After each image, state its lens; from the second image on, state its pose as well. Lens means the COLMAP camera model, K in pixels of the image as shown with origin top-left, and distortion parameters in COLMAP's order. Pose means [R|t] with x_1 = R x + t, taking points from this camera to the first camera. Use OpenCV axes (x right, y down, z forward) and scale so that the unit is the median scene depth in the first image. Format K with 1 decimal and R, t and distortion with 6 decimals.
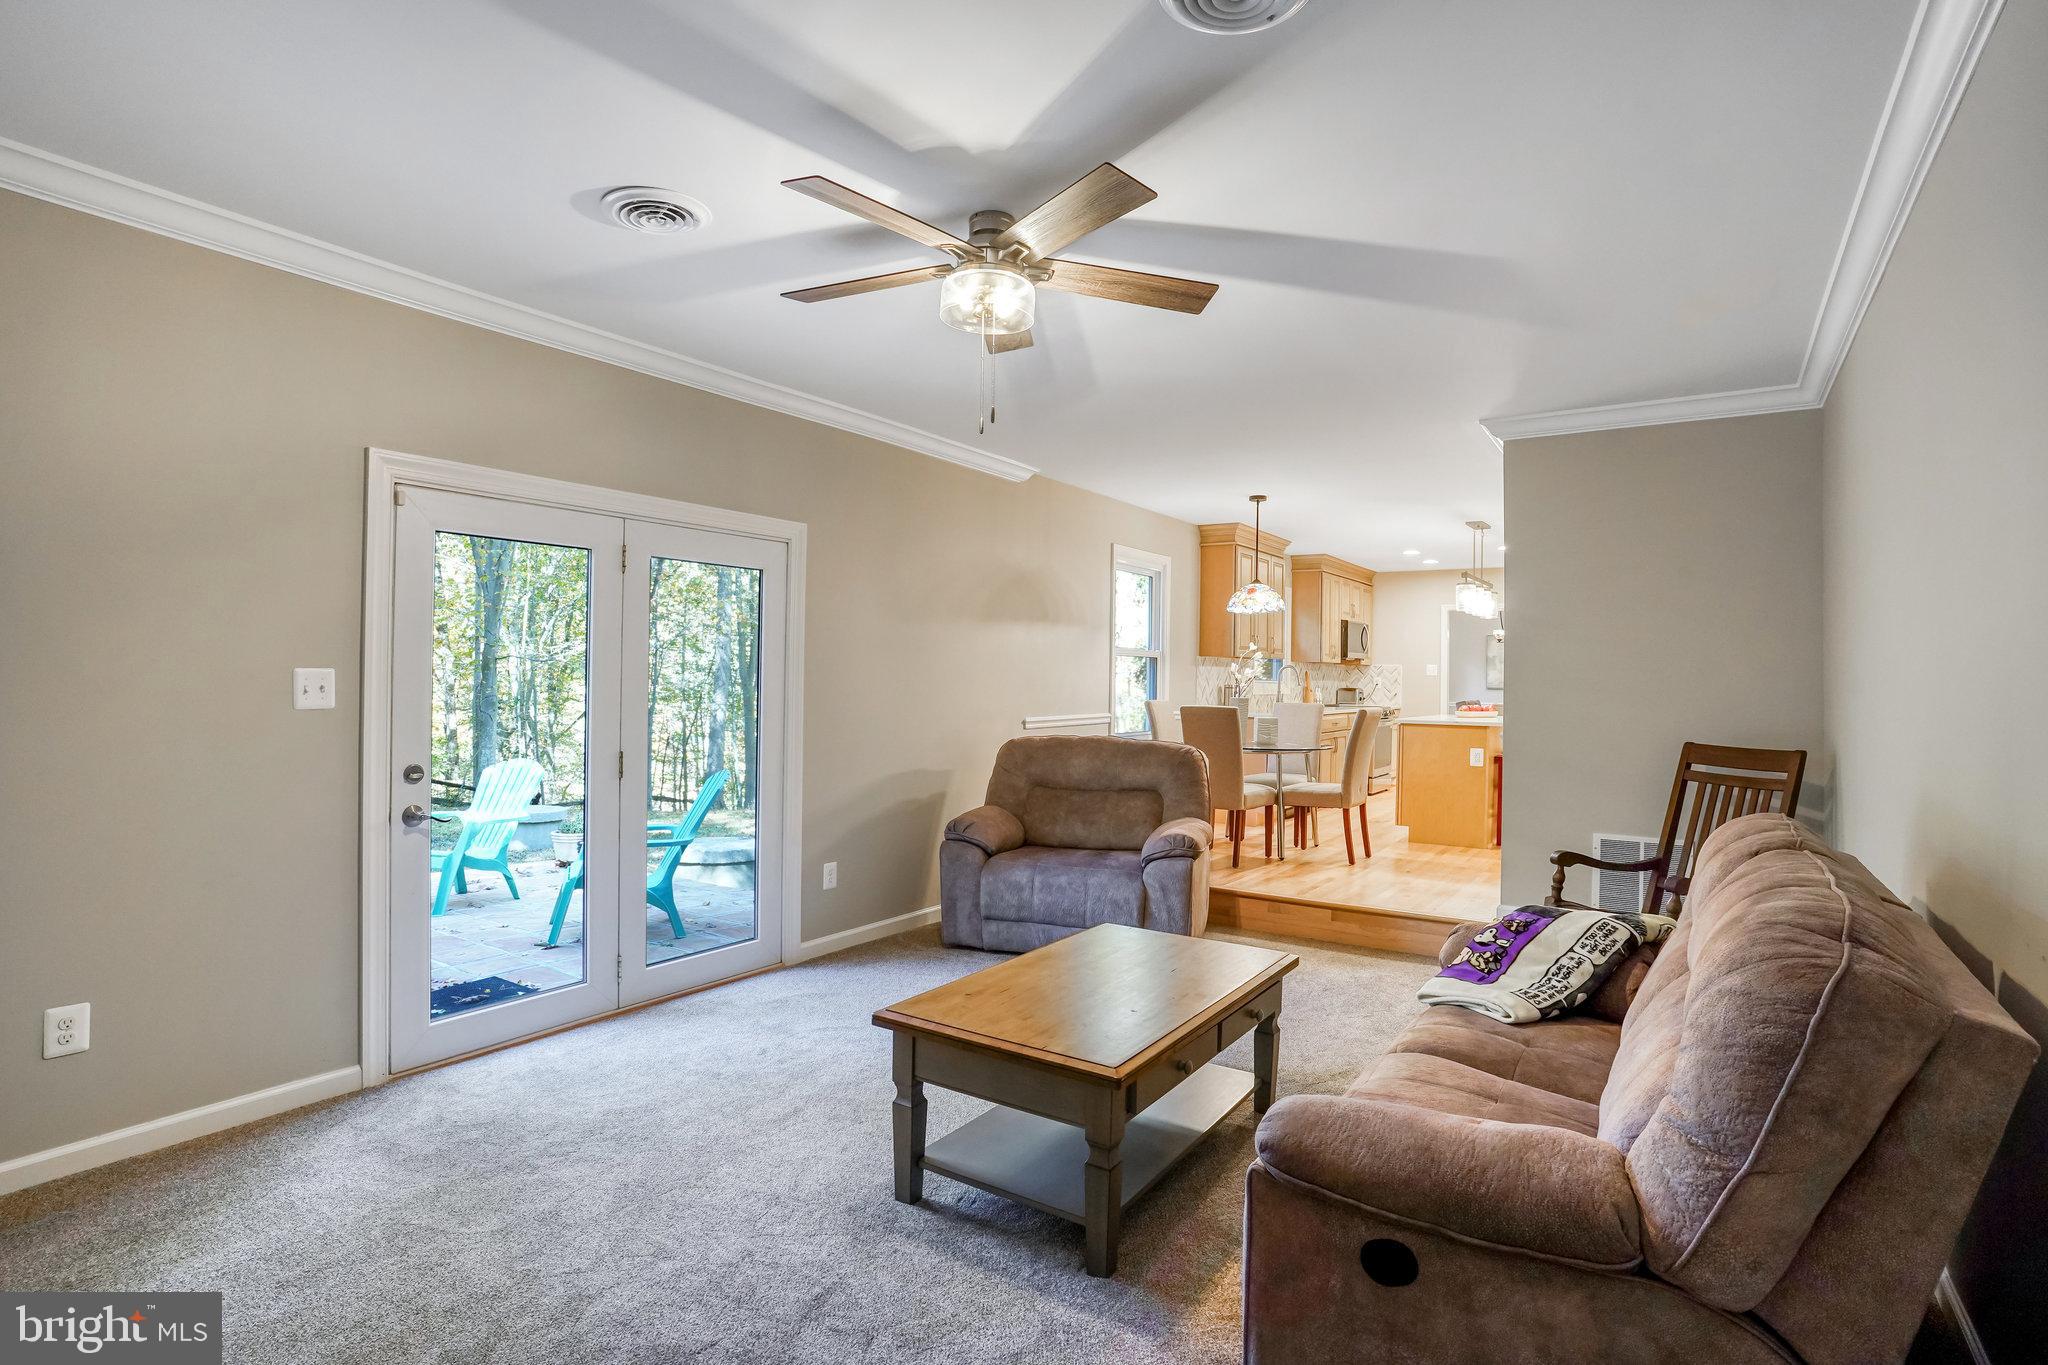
lens RADIAL K [[983.5, 0, 1024.0], [0, 983.5, 682.5], [0, 0, 1]] dist [-0.070213, 0.024163]
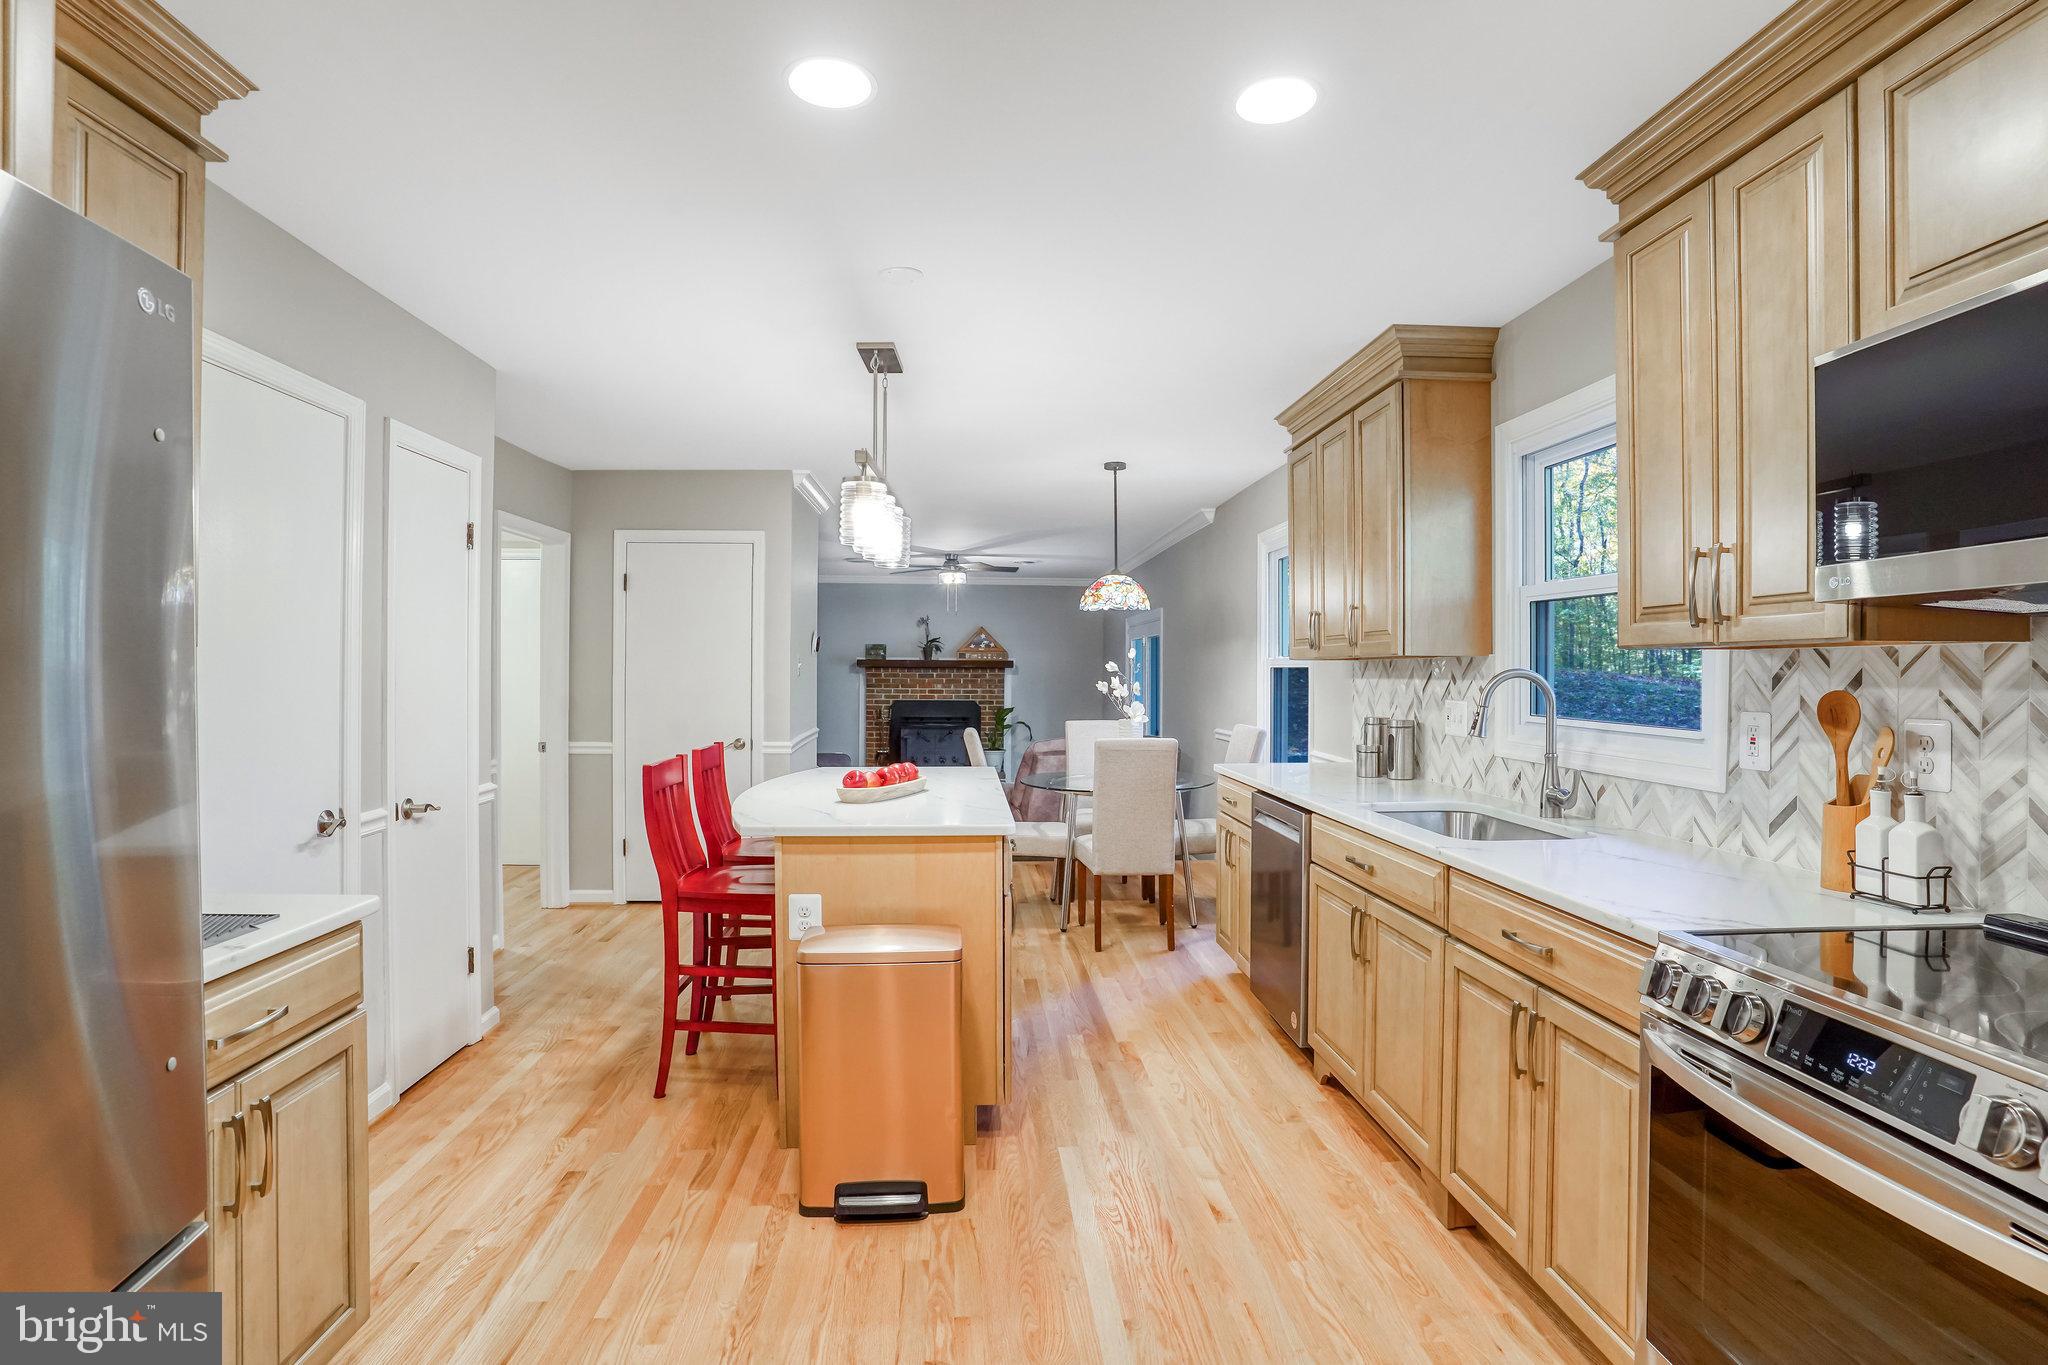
lens RADIAL K [[1014.4, 0, 1024.0], [0, 1014.4, 682.5], [0, 0, 1]] dist [-0.083141, 0.037782]
pose [[-0.784598, -0.003221, -0.619996, 0.500534], [-0.010295, 0.999916, 0.007833, -0.012917], [0.619919, 0.012528, -0.784566, 0.998691]]
